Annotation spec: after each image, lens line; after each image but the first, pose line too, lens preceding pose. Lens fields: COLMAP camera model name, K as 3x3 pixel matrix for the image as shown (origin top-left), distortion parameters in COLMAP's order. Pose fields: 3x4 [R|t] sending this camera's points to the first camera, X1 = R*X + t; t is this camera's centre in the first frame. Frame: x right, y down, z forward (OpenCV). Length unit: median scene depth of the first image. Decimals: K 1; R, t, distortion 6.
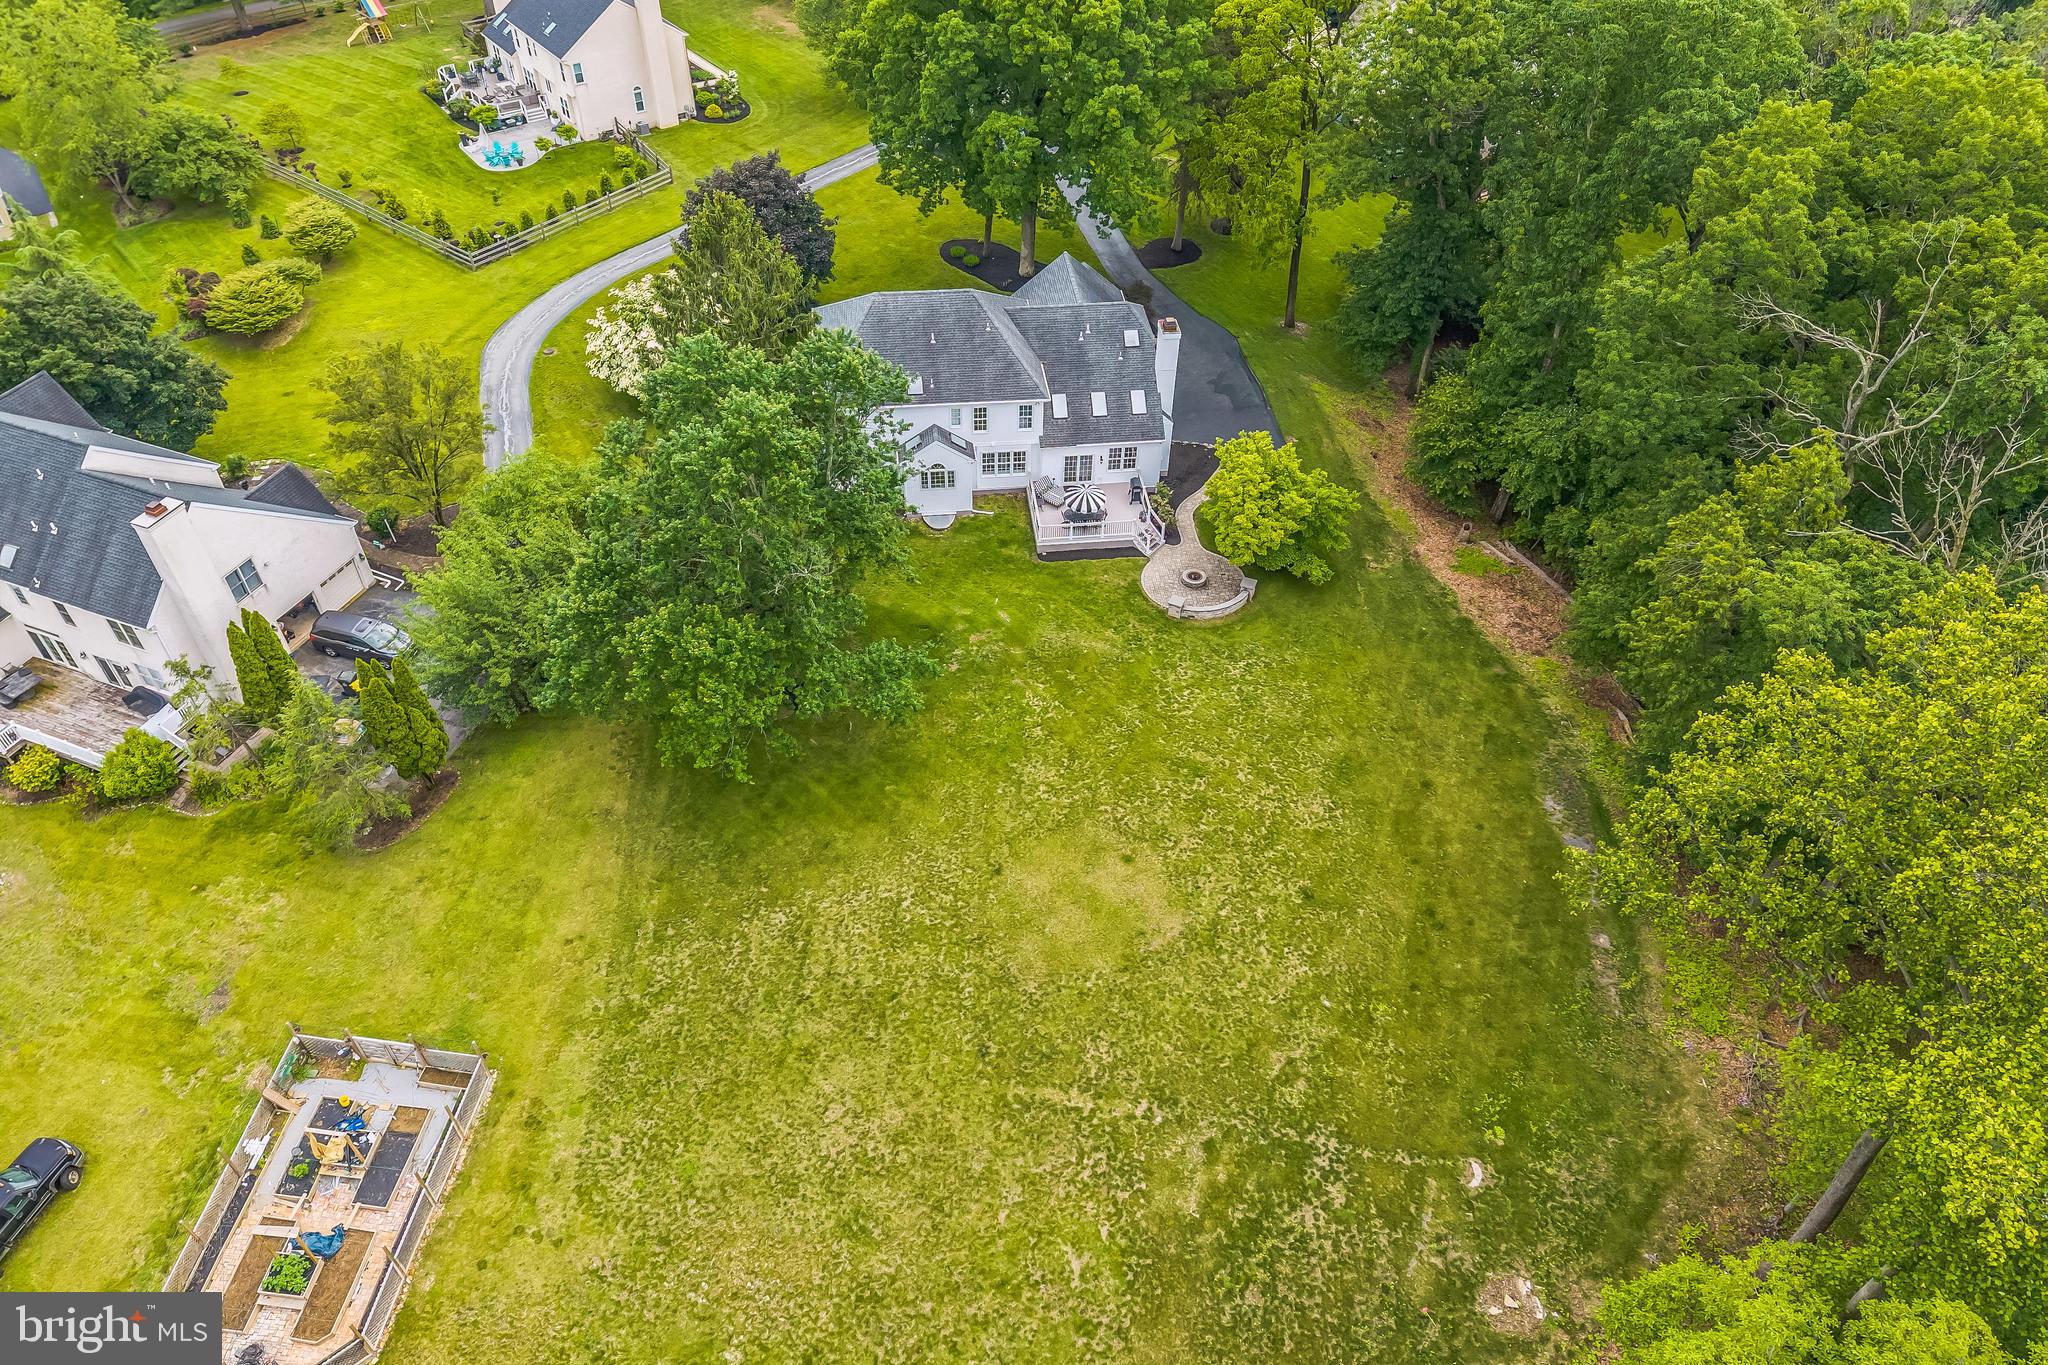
lens RADIAL K [[1383.6, 0, 1029.9], [0, 1383.6, 682.3], [0, 0, 1]] dist [0.033253, -0.025879]
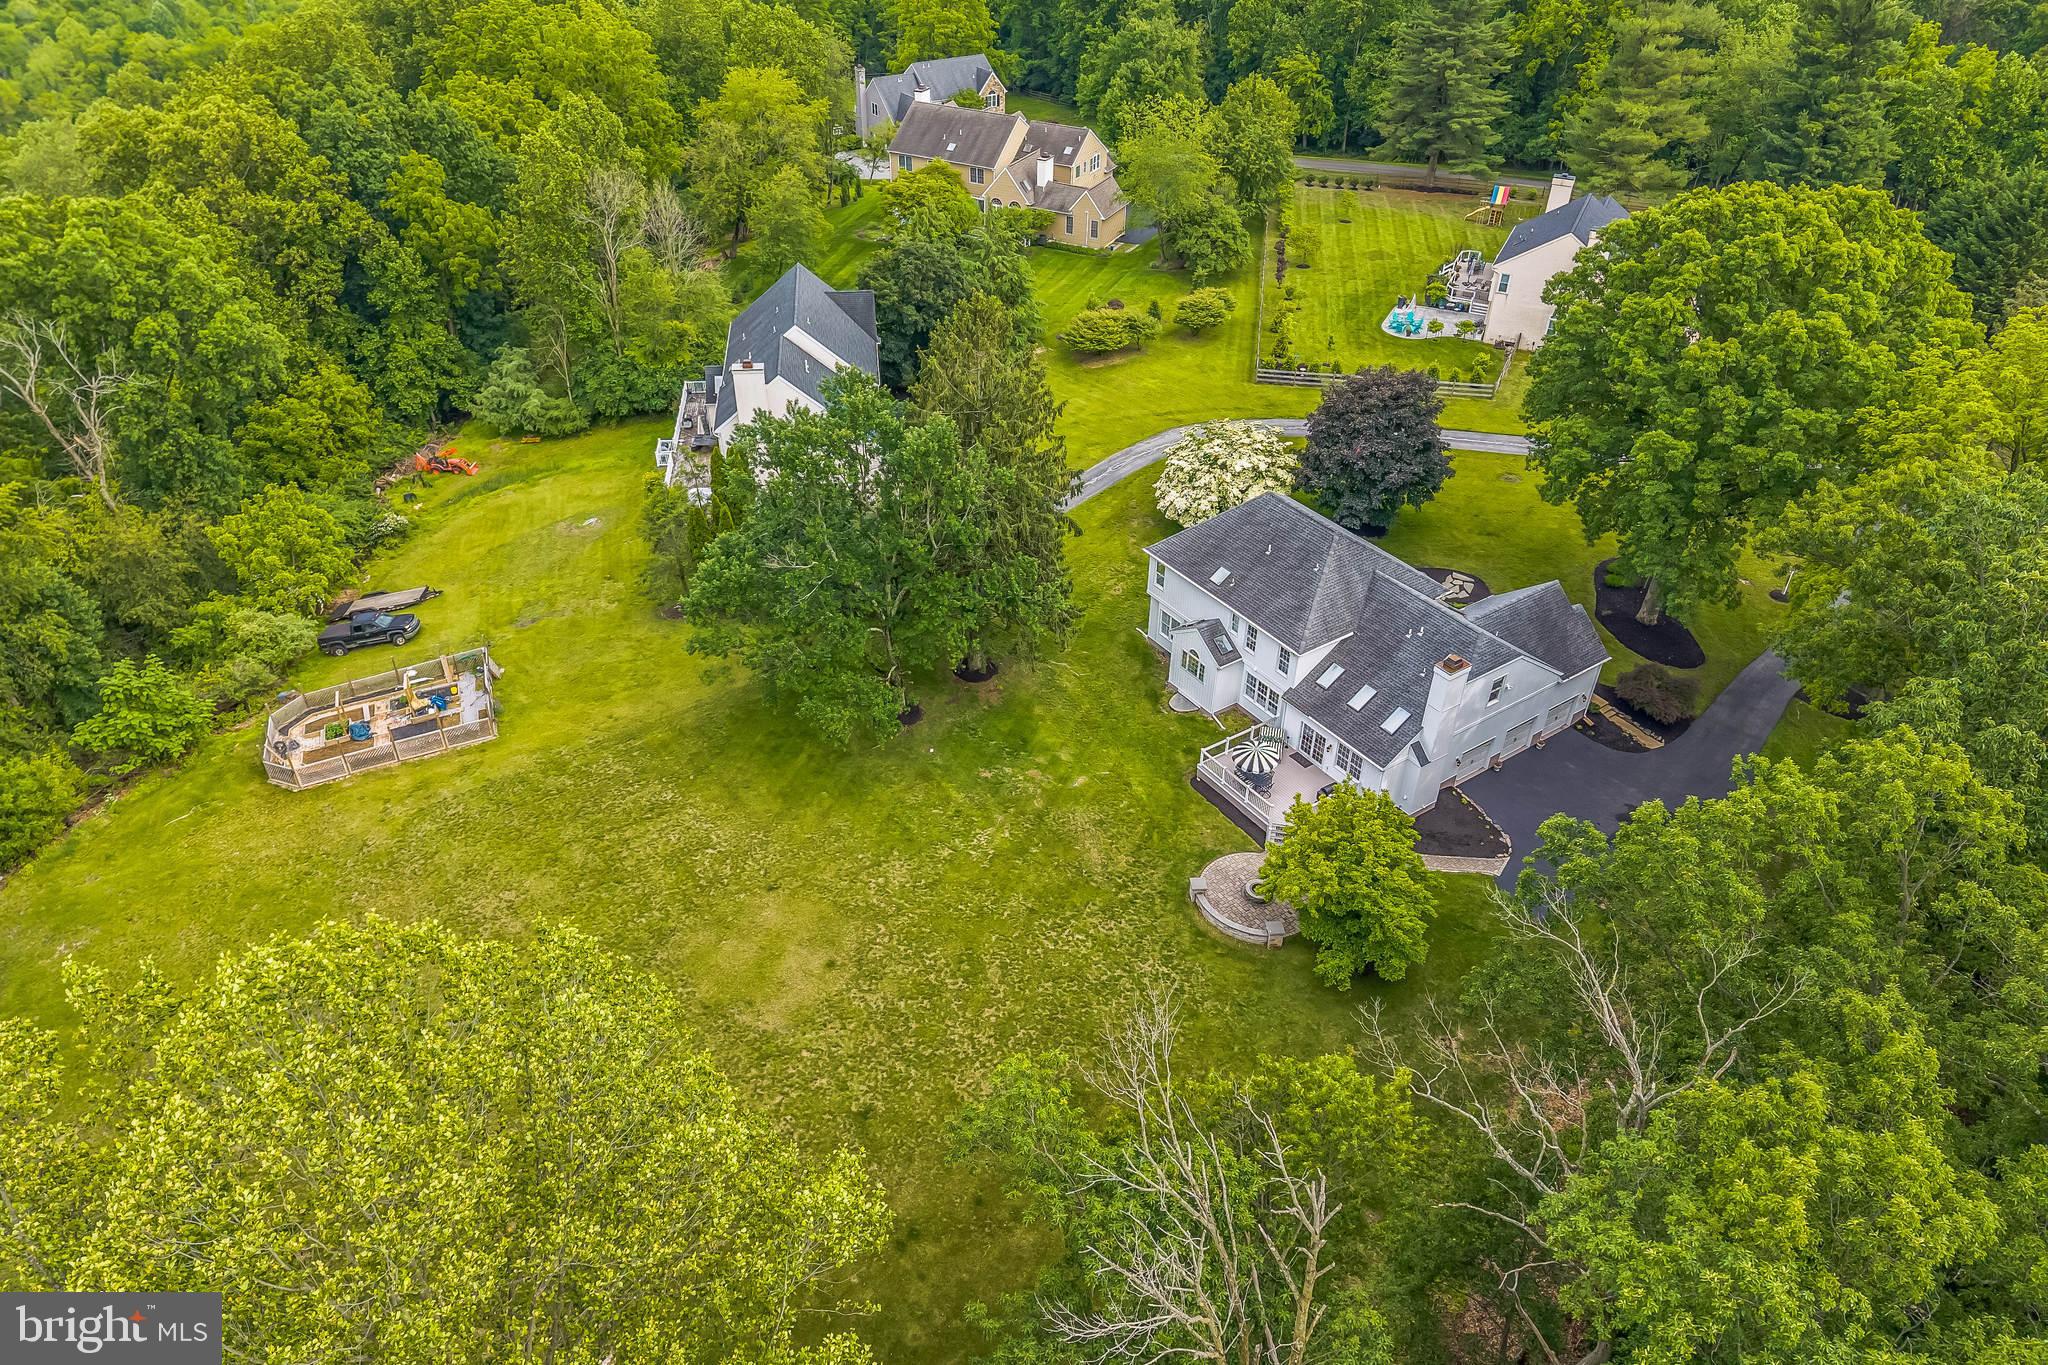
lens RADIAL K [[1383.6, 0, 1031.1], [0, 1383.6, 671.1], [0, 0, 1]] dist [0.033253, -0.025879]
pose [[0.467651, 0.512161, -0.720412, 3.975717], [-0.609794, 0.776952, 0.156514, -1.512502], [0.639886, 0.366109, 0.675655, 1.660074]]
